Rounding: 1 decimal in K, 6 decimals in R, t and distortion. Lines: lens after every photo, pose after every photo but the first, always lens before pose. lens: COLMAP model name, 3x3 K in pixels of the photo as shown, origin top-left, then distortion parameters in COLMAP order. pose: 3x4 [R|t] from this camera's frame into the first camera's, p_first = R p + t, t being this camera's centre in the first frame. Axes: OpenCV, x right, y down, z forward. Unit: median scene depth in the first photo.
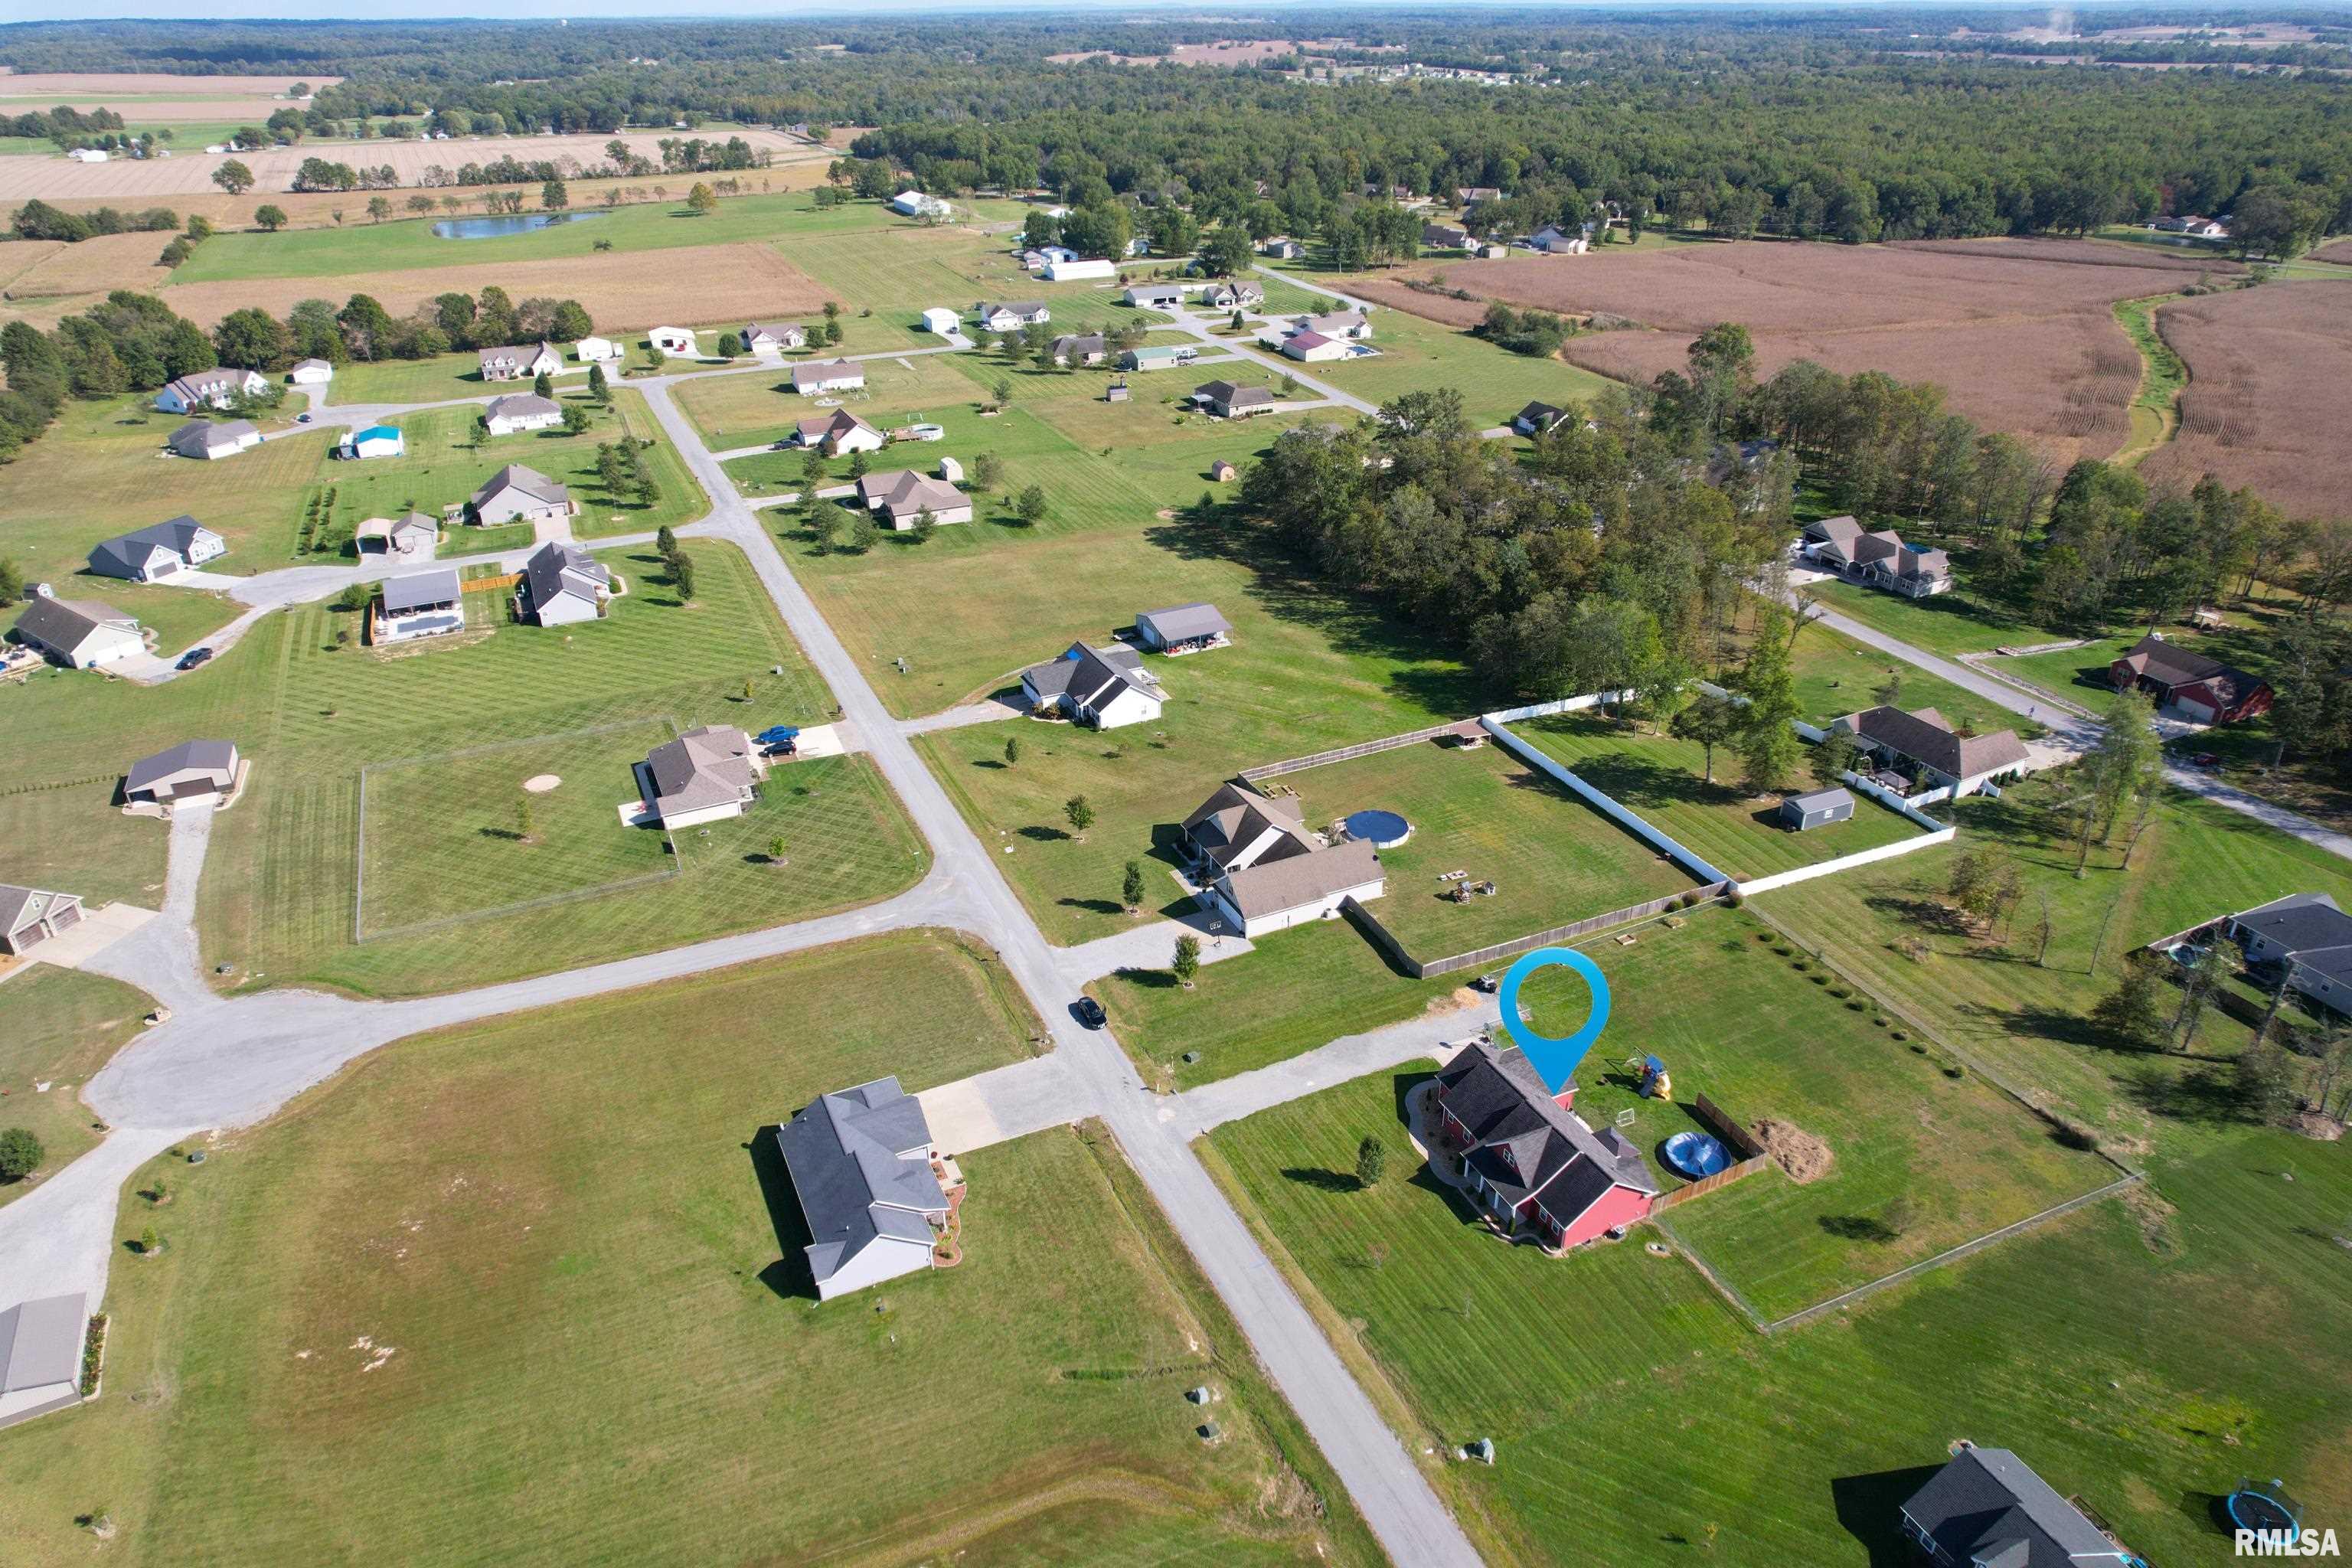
lens RADIAL K [[1504.1, 0, 1187.0], [0, 1504.1, 770.4], [0, 0, 1]] dist [-0.082305, 0.082091]
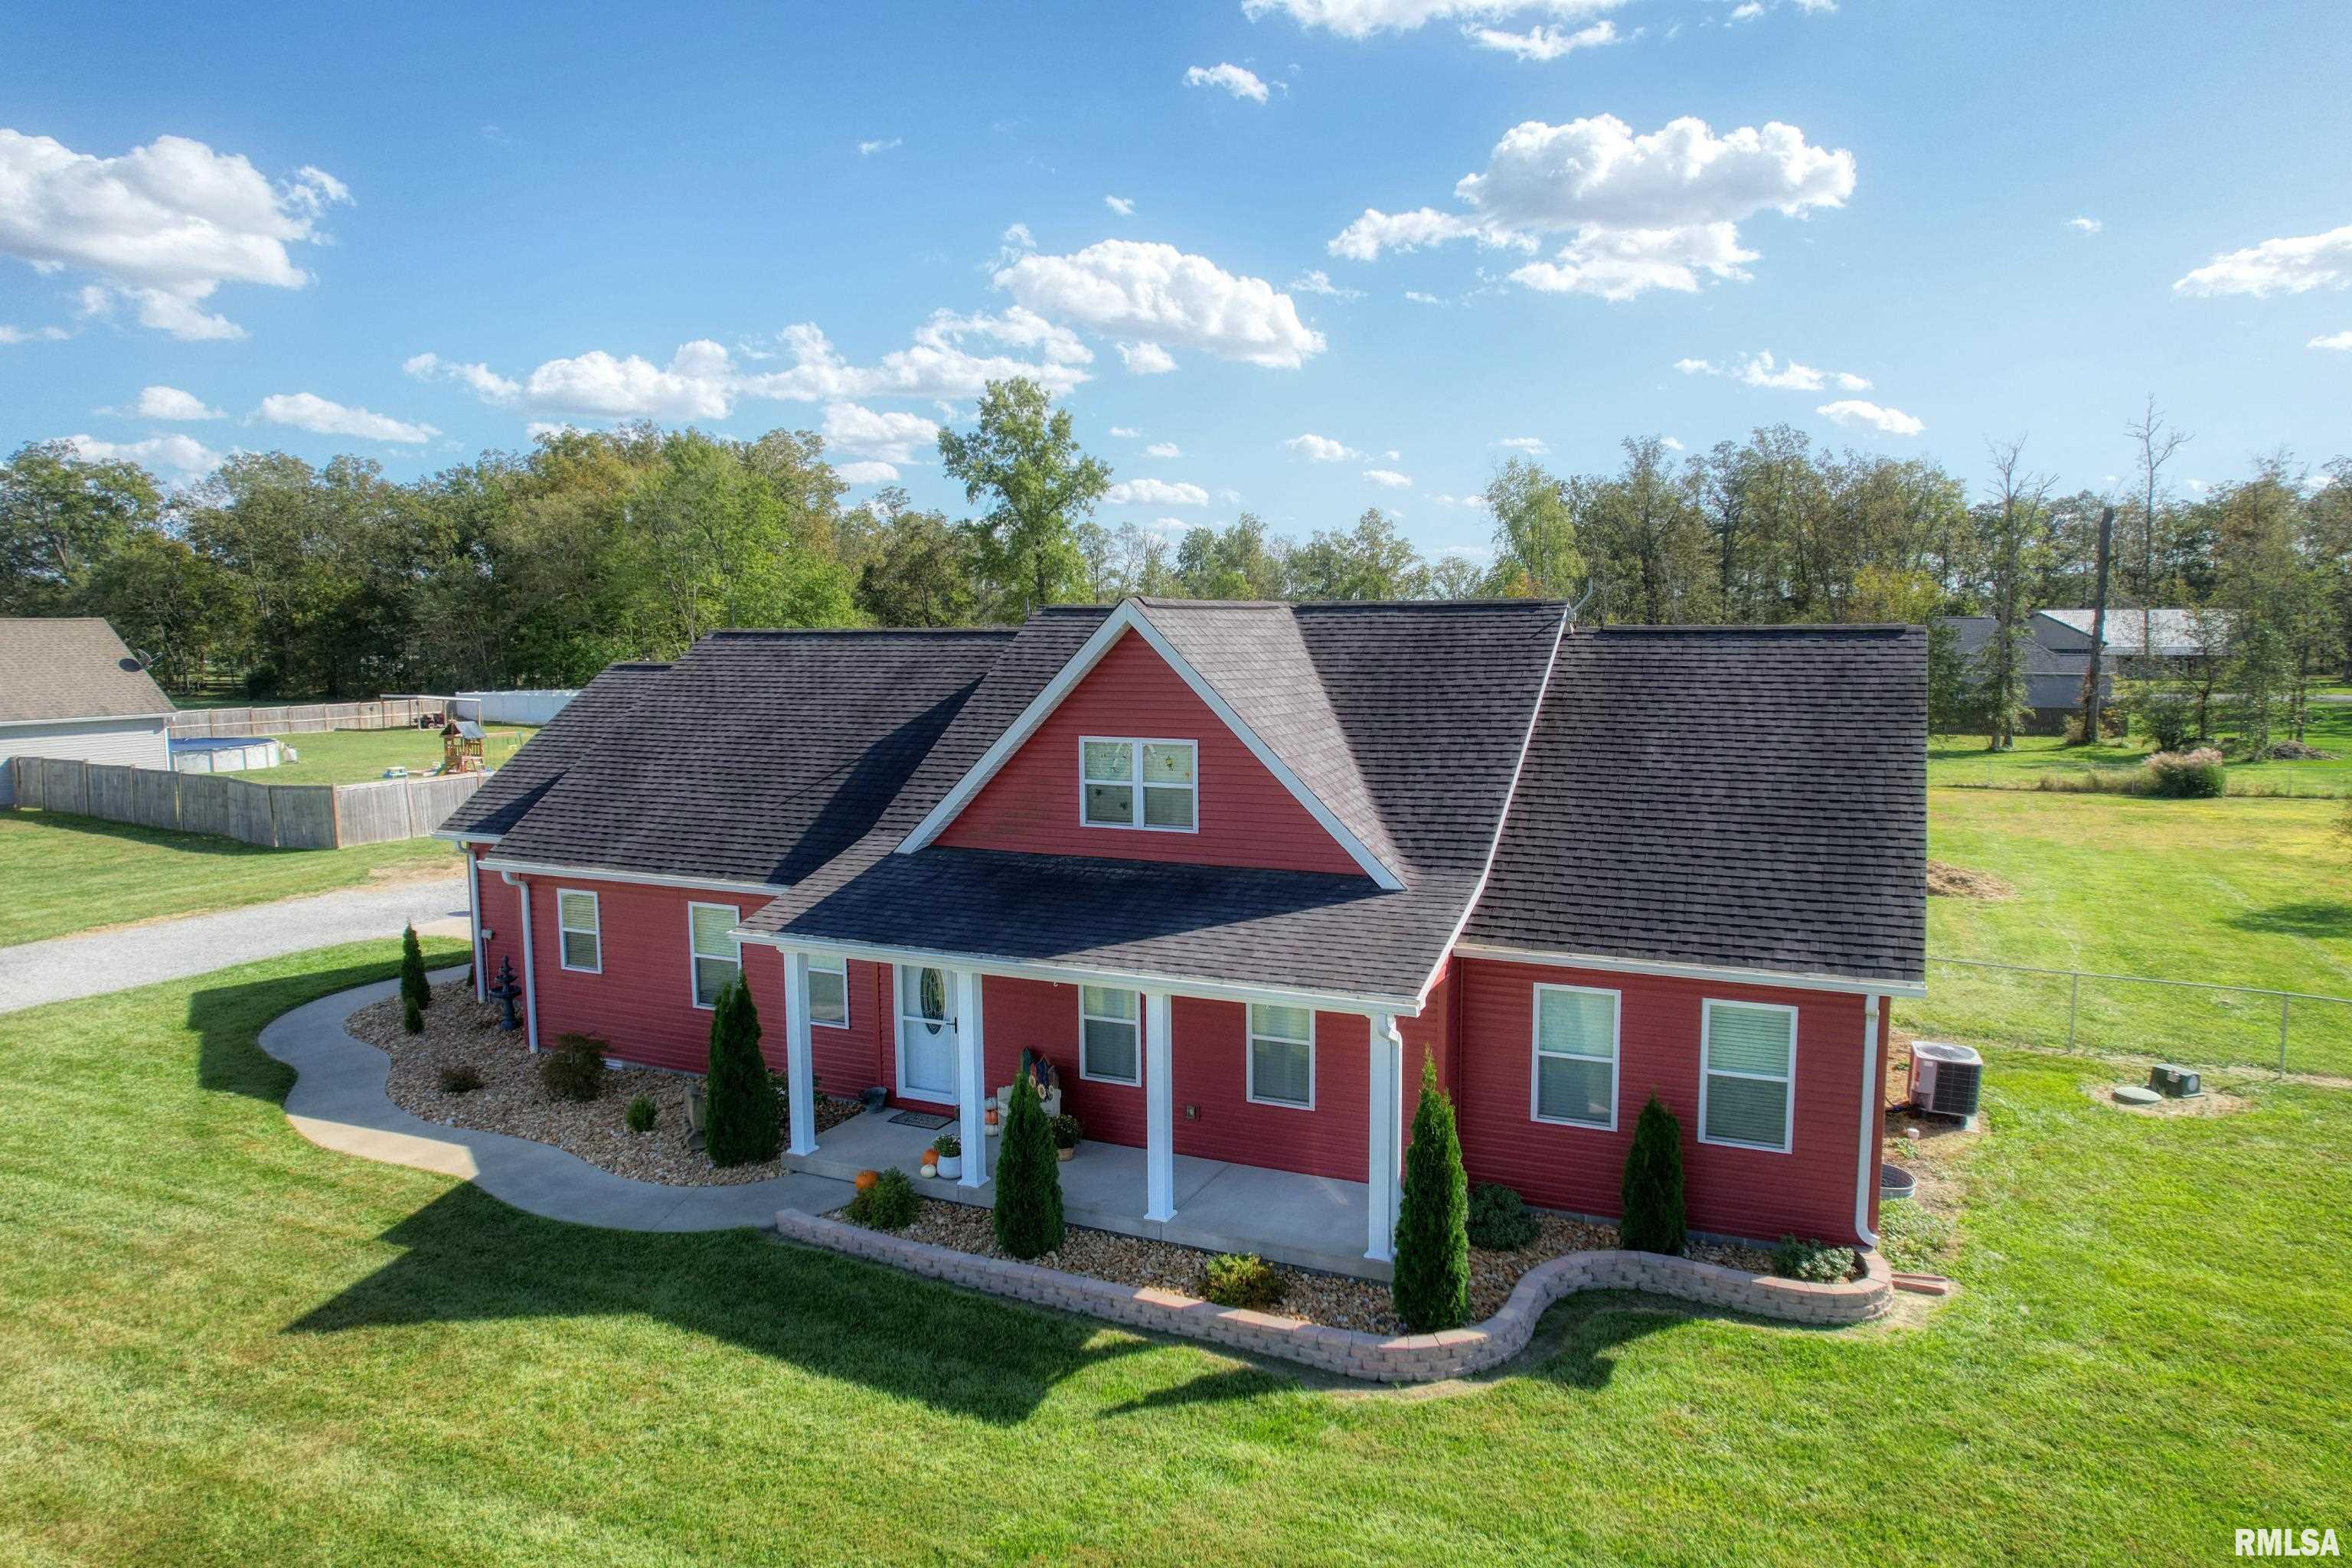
lens RADIAL K [[1504.1, 0, 1187.0], [0, 1504.1, 770.4], [0, 0, 1]] dist [-0.082305, 0.082091]
pose [[0.777865, -0.064168, 0.625146, 0.130044], [0.293742, 0.916539, -0.271424, 0.273662], [-0.555554, 0.394764, 0.731793, 0.841244]]
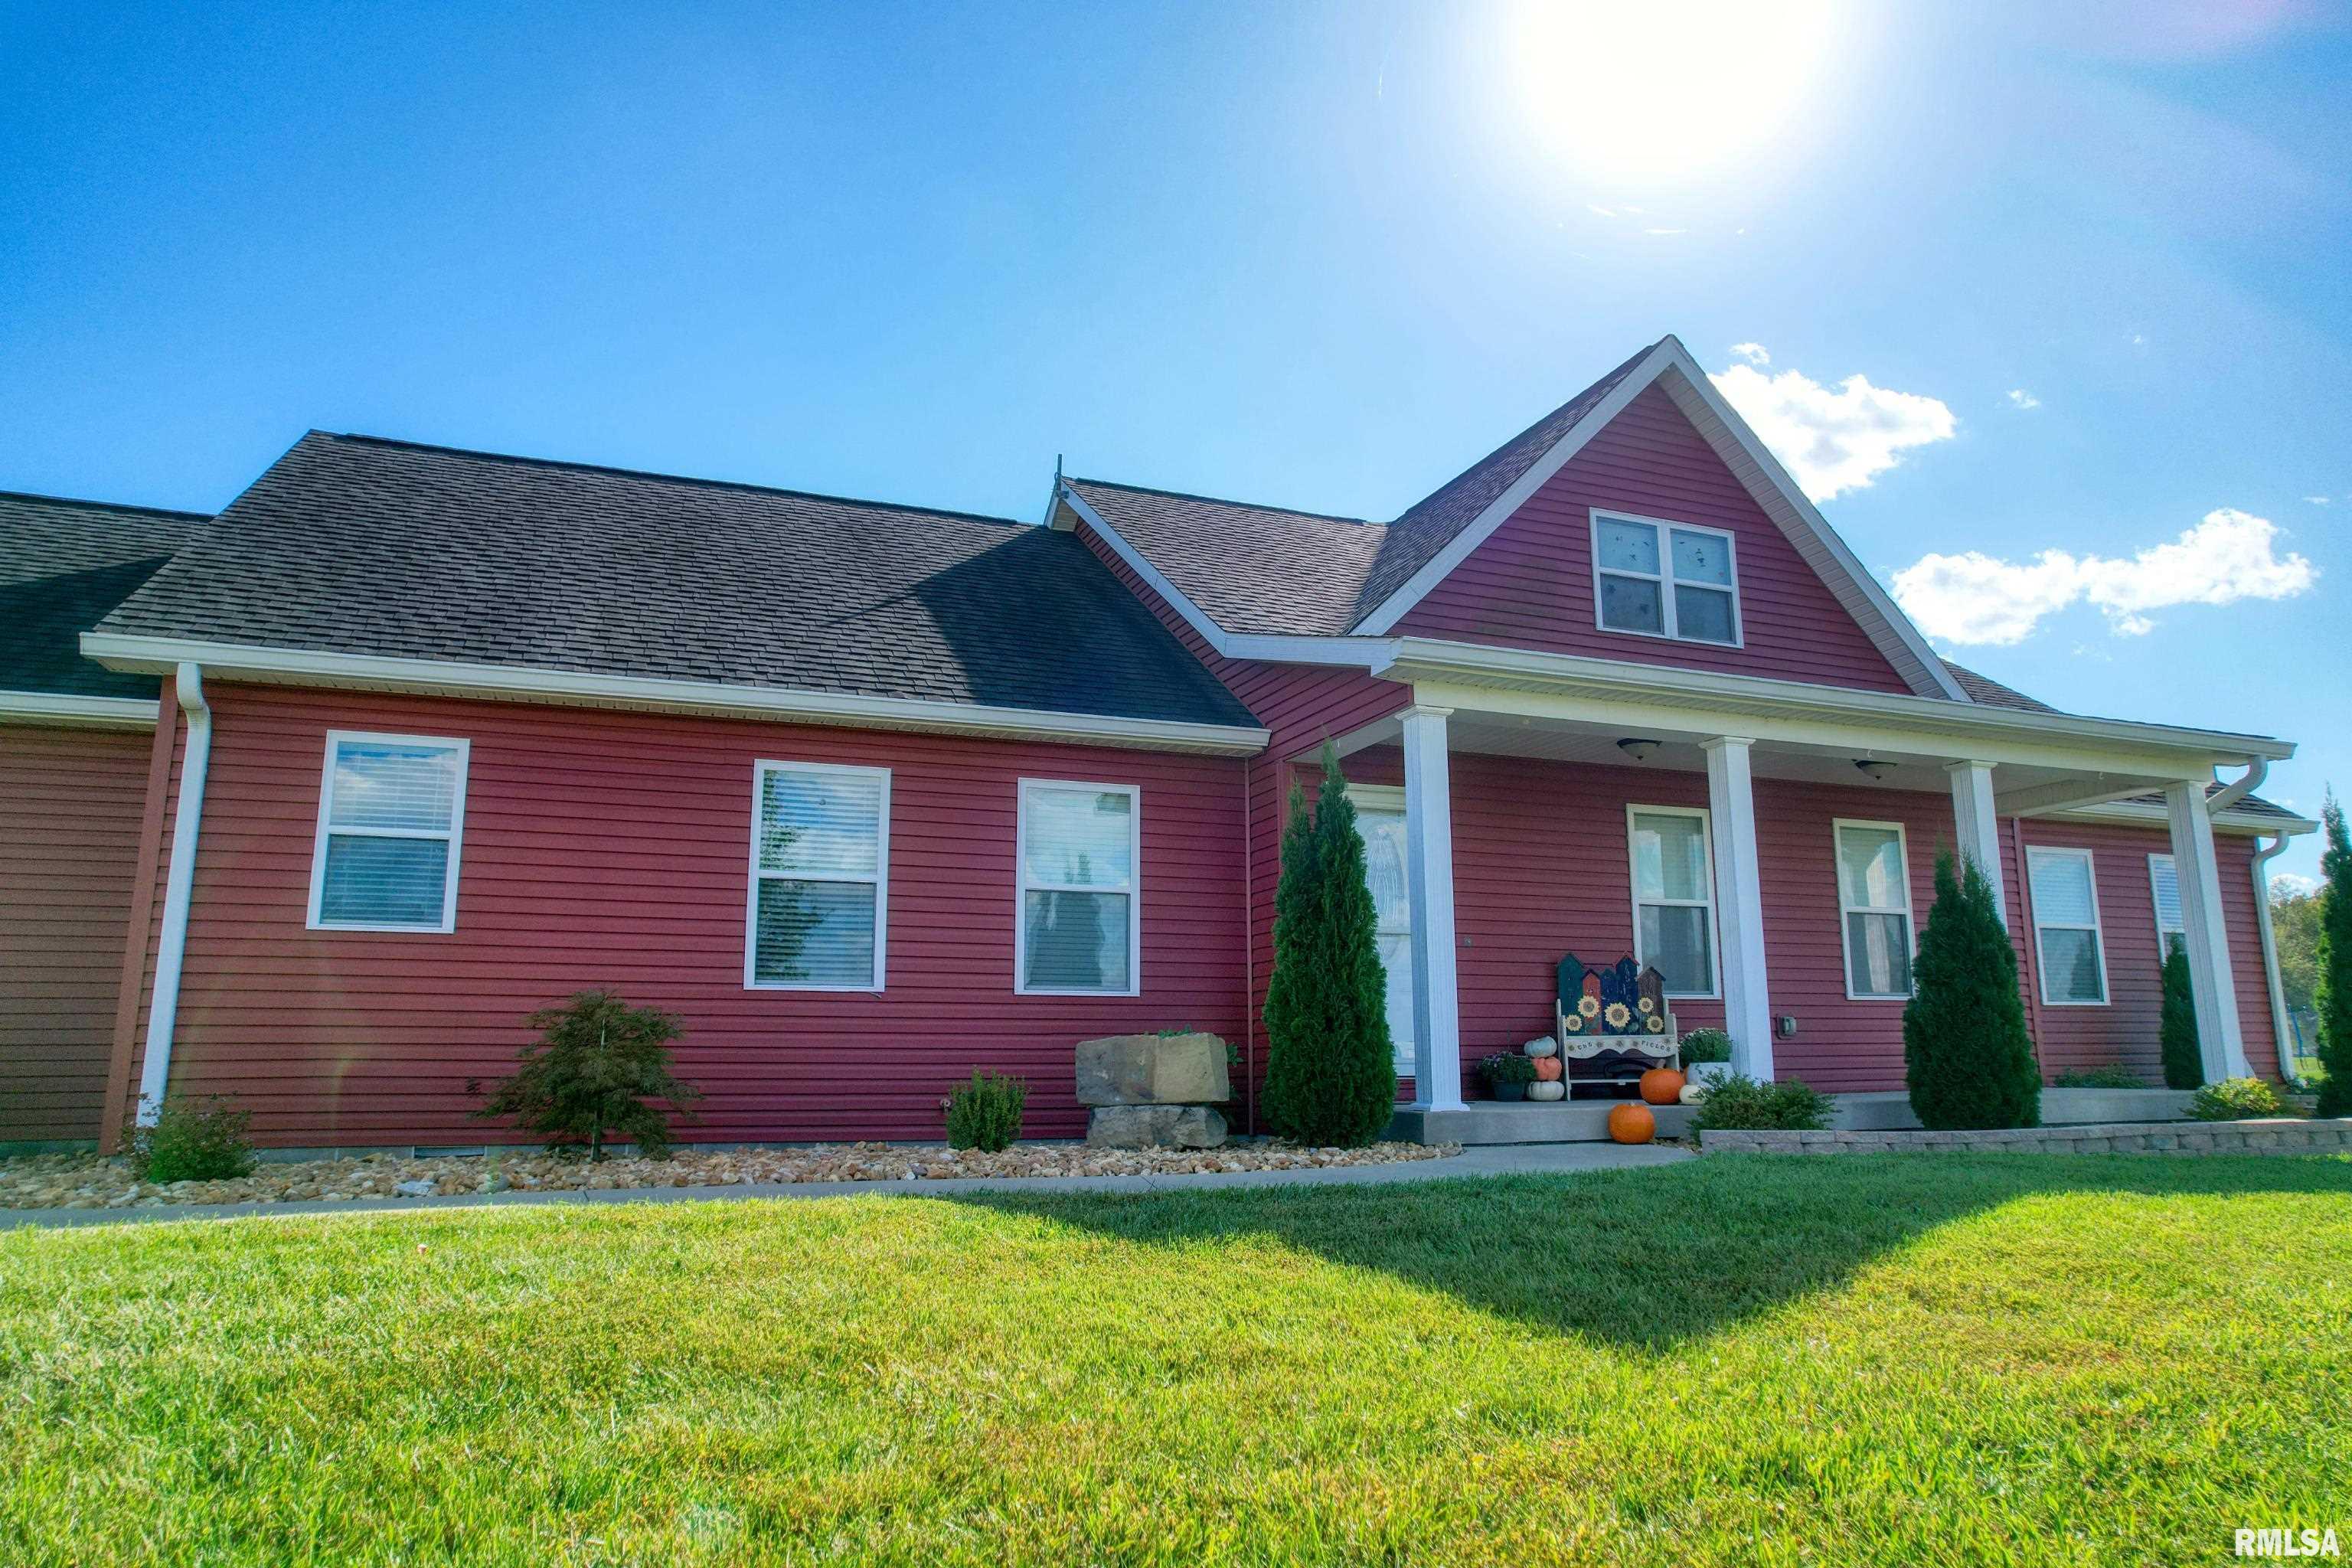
lens RADIAL K [[1504.1, 0, 1187.0], [0, 1504.1, 770.4], [0, 0, 1]] dist [-0.082305, 0.082091]
pose [[0.074829, 0.198753, 0.977189, 0.116727], [0.464307, 0.860288, -0.210531, 0.256174], [-0.882508, 0.469469, -0.027908, 0.962485]]
